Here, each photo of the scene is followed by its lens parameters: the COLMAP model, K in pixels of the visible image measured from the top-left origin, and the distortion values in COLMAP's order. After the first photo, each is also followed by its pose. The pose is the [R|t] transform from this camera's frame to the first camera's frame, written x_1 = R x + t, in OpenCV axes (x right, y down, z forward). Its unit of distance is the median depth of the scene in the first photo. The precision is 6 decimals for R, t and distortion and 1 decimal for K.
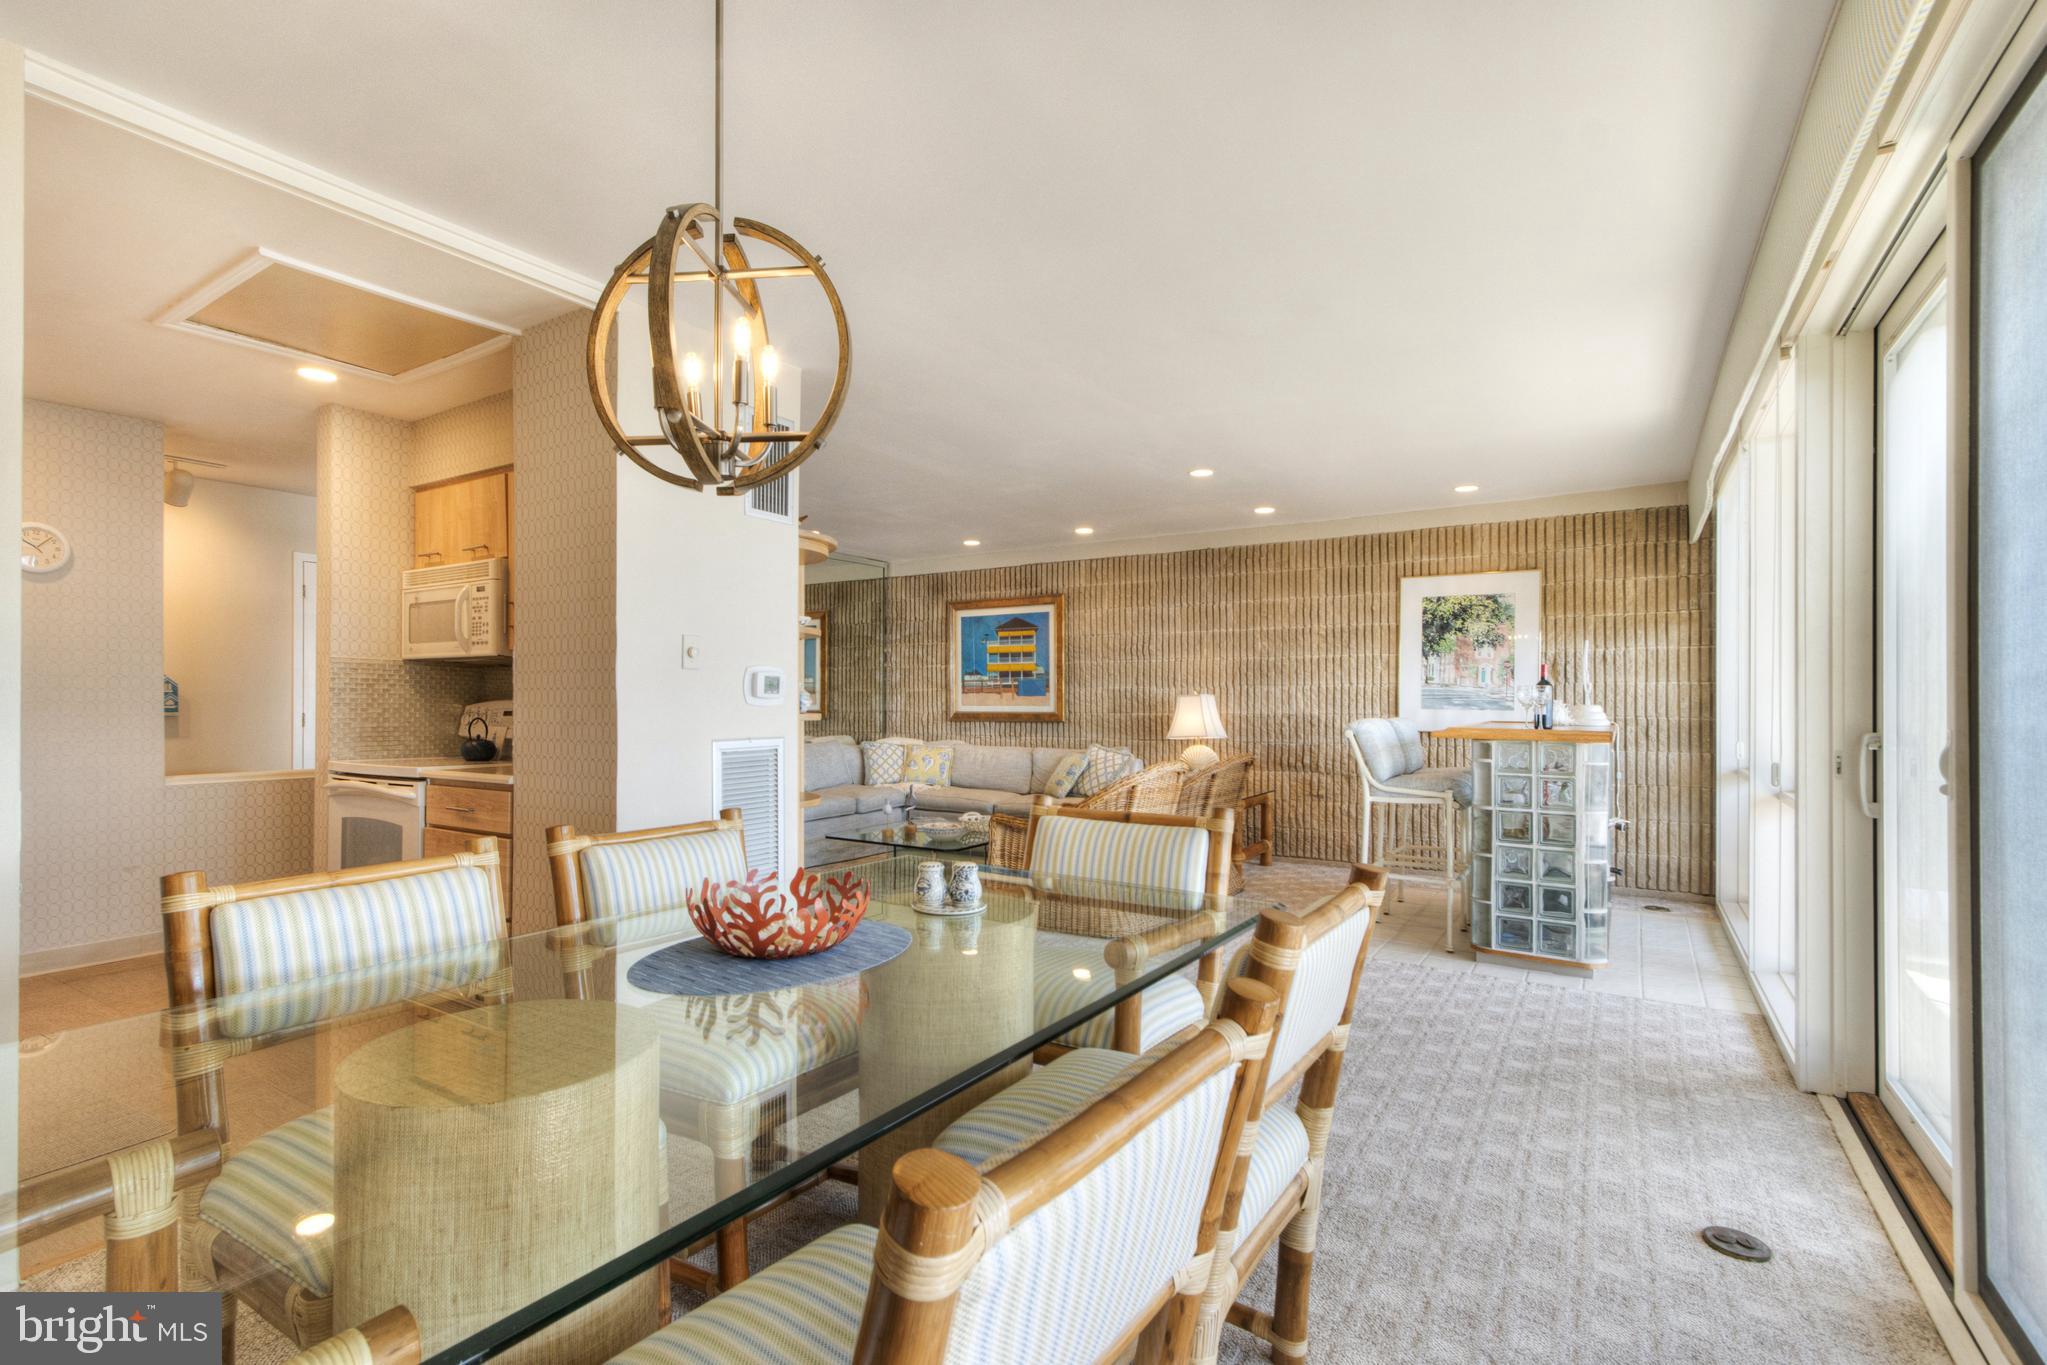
lens RADIAL K [[987.2, 0, 1011.2], [0, 987.2, 697.7], [0, 0, 1]] dist [0.000615, 0.003927]
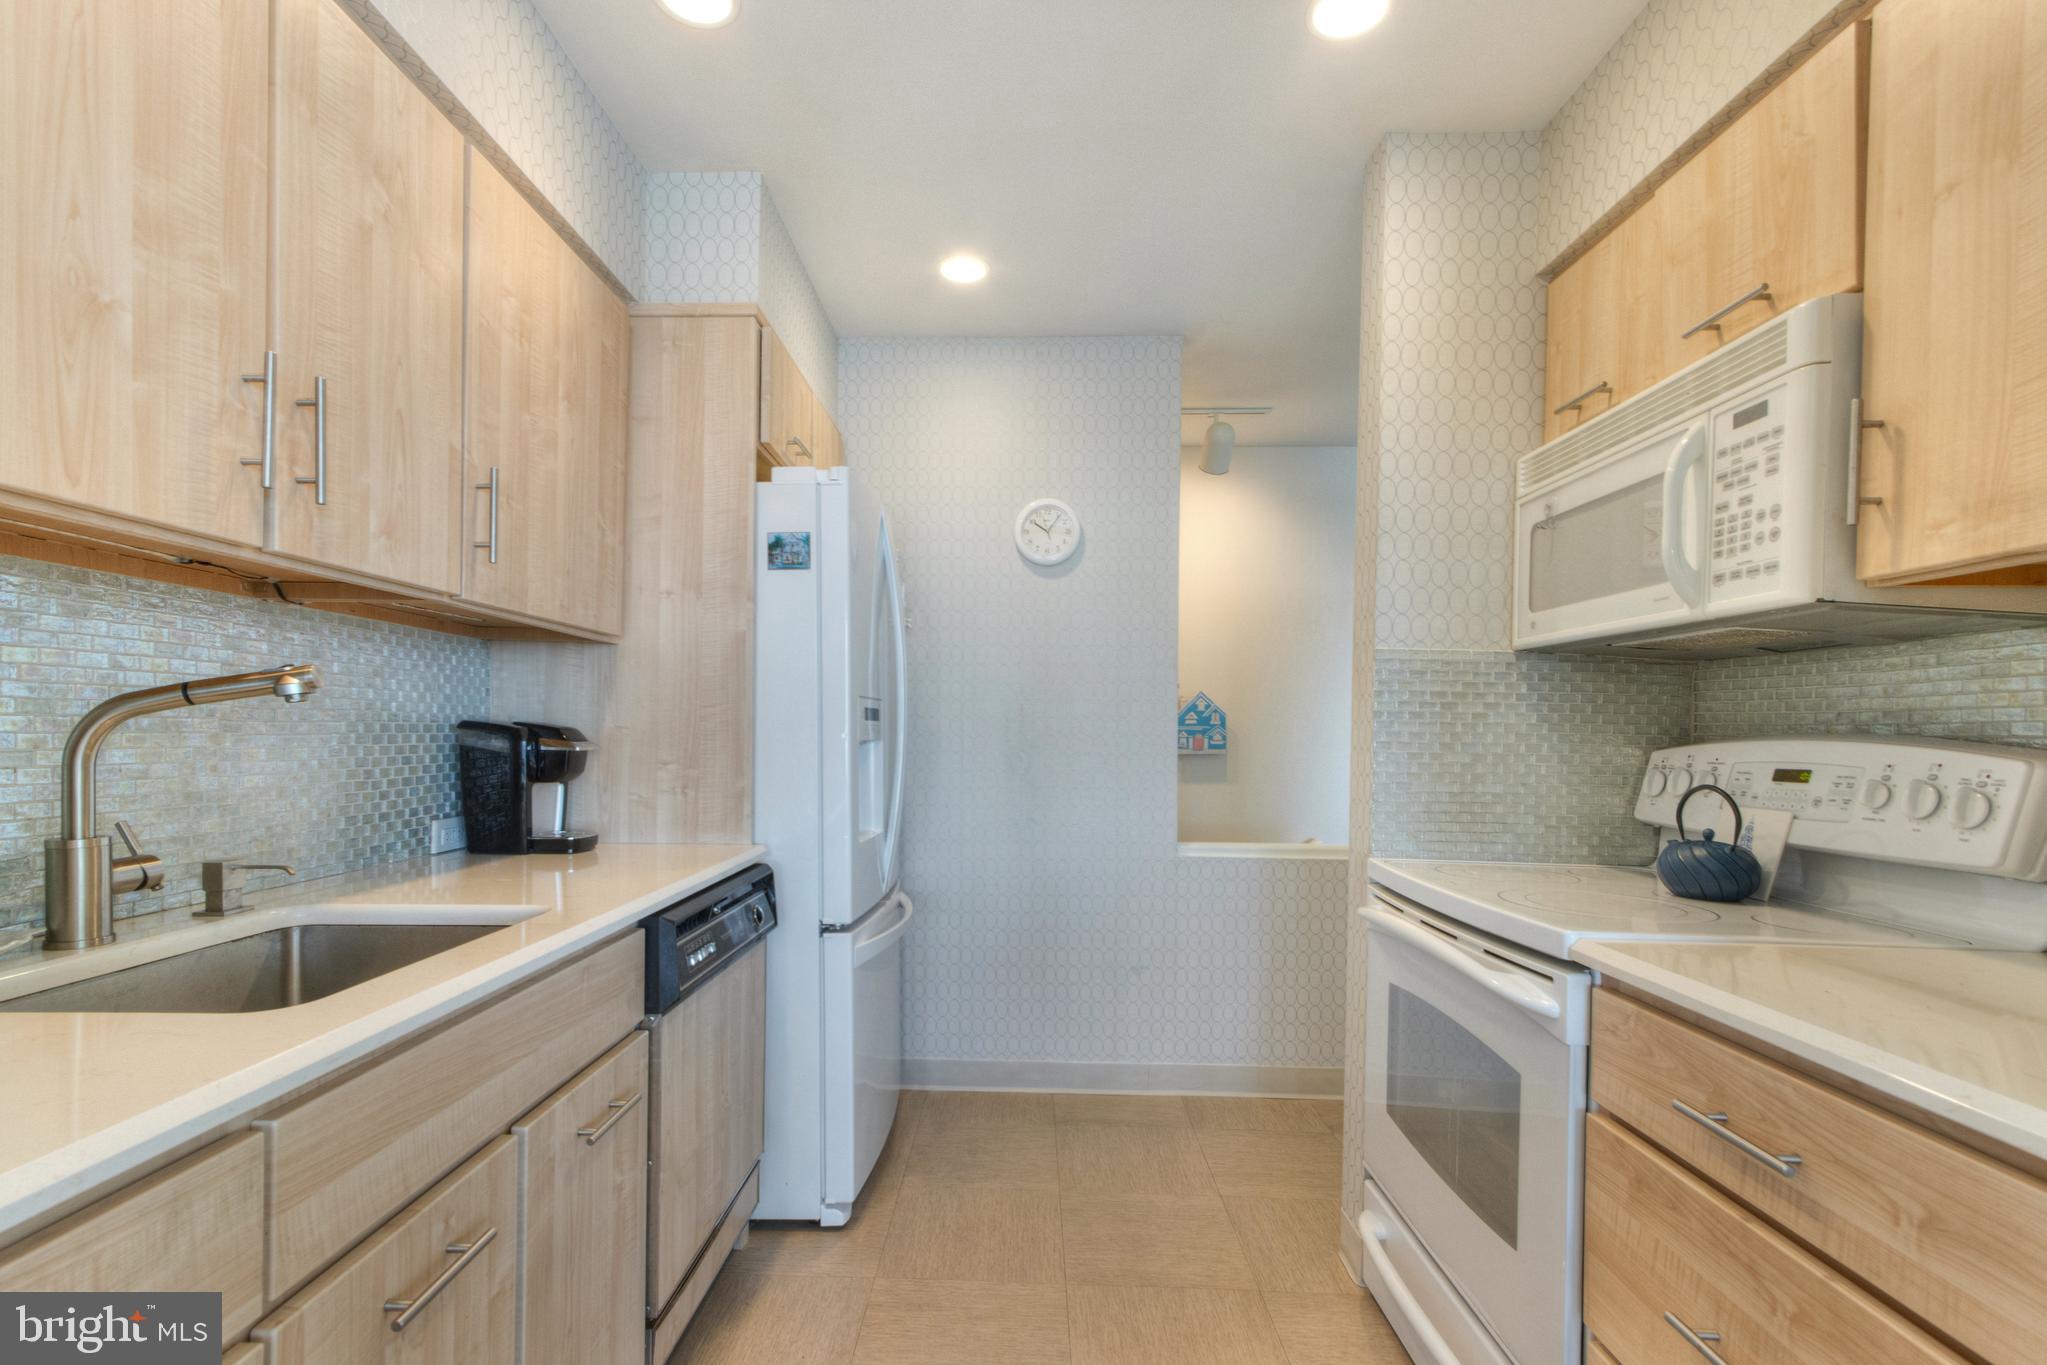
lens RADIAL K [[987.2, 0, 969.5], [0, 987.2, 737.3], [0, 0, 1]] dist [0.000615, 0.003927]
pose [[0.507126, 0.011072, -0.861801, -0.241407], [-0.010854, 0.999920, 0.006460, 0.001509], [0.861804, 0.006078, 0.507205, 0.380024]]
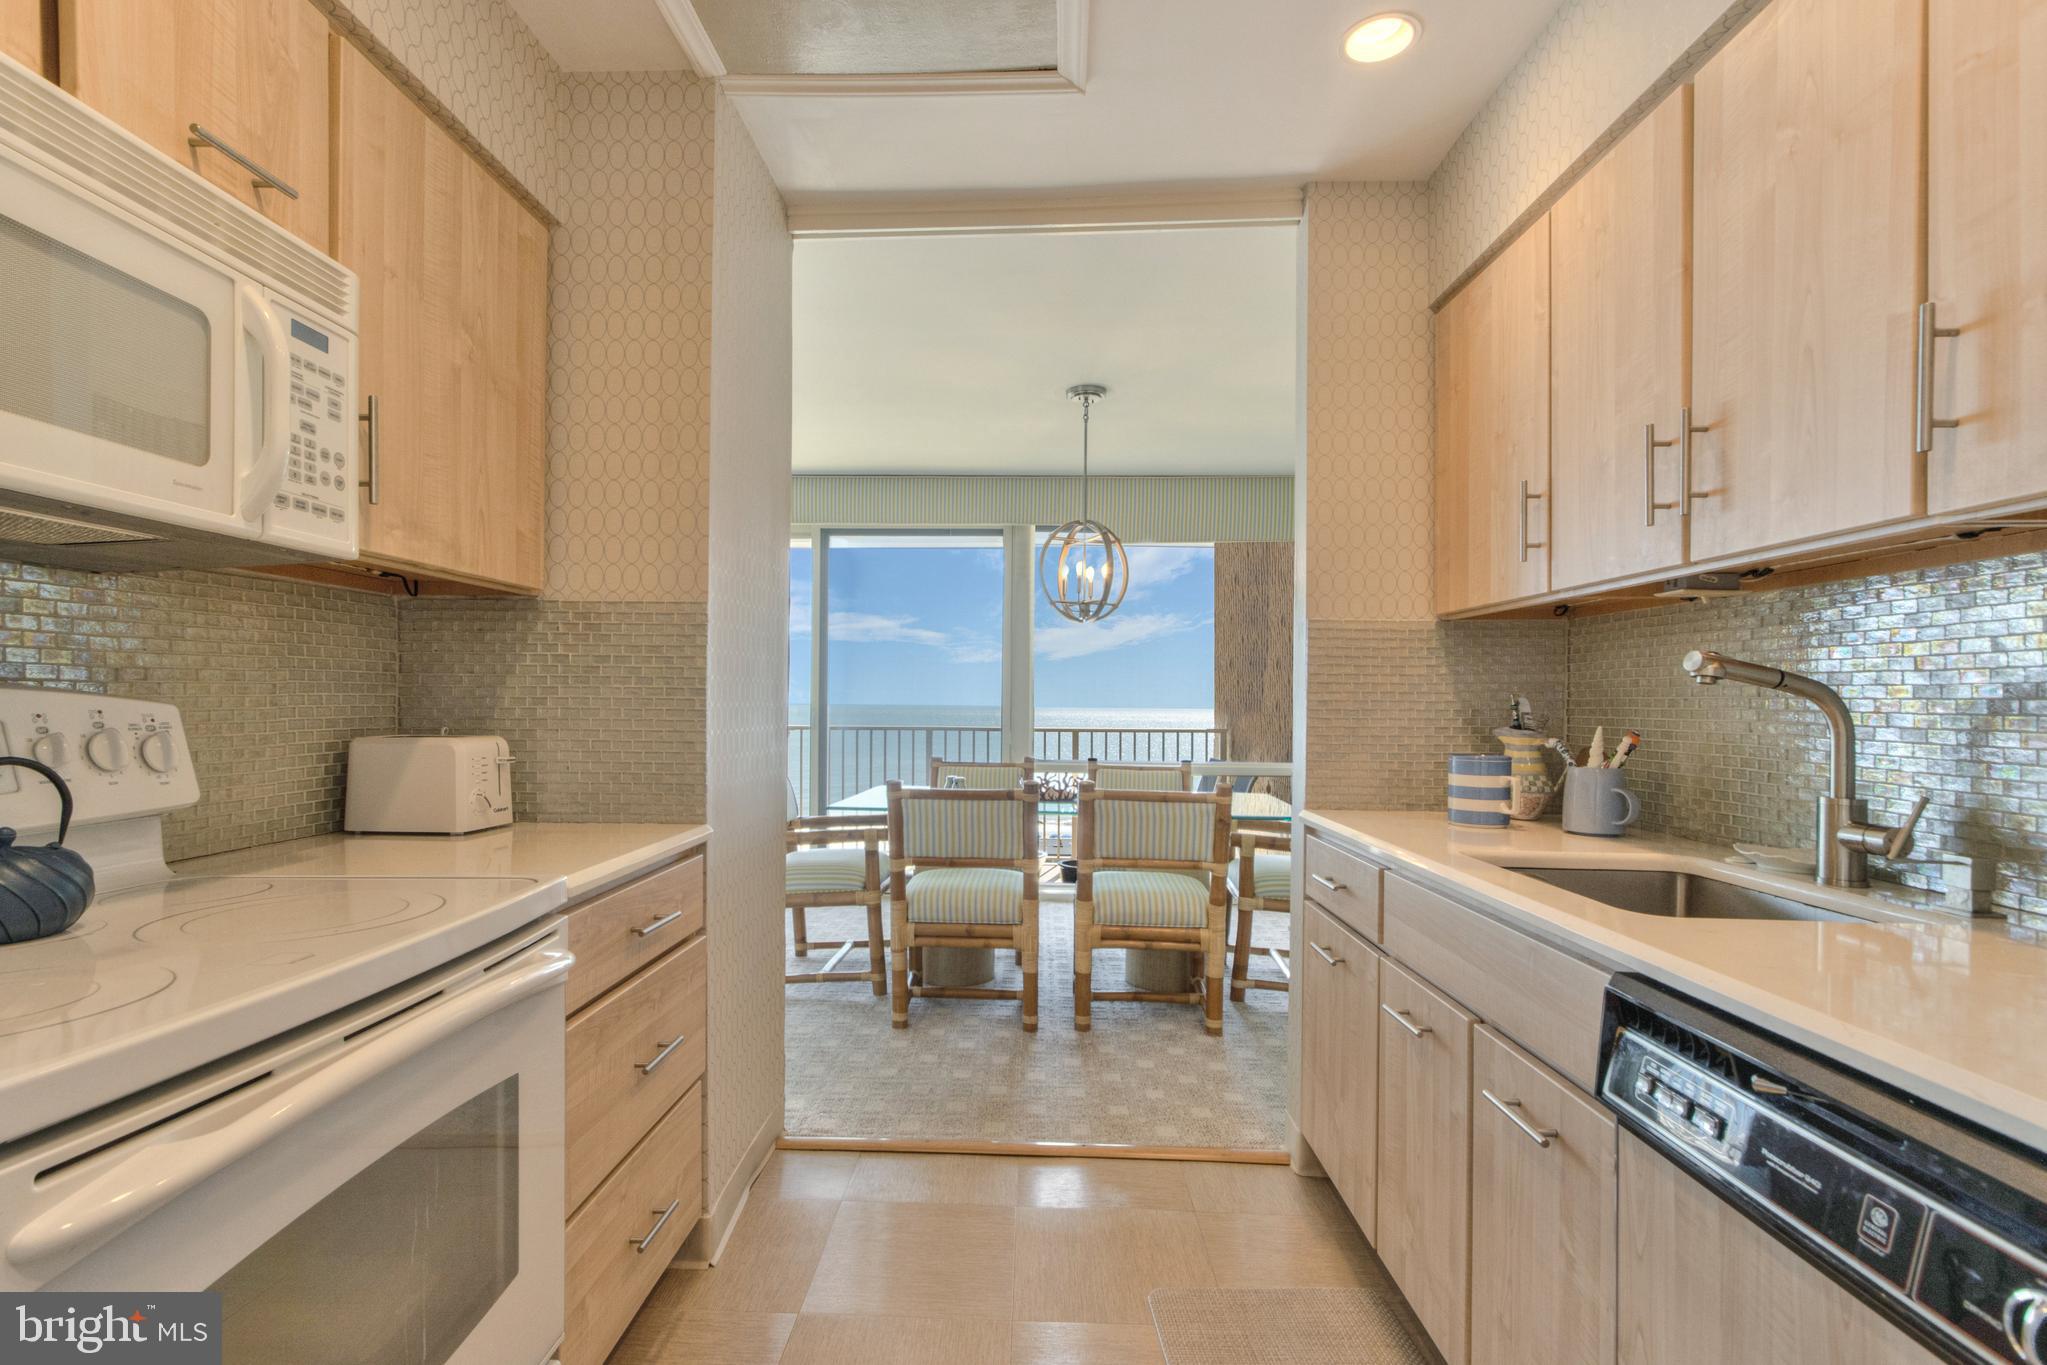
lens RADIAL K [[987.2, 0, 973.7], [0, 987.2, 704.4], [0, 0, 1]] dist [0.000615, 0.003927]
pose [[-0.504567, -0.006983, 0.863344, -0.567413], [-0.009510, 0.999952, 0.002530, 0.002936], [-0.863320, -0.006934, -0.504609, 0.610386]]
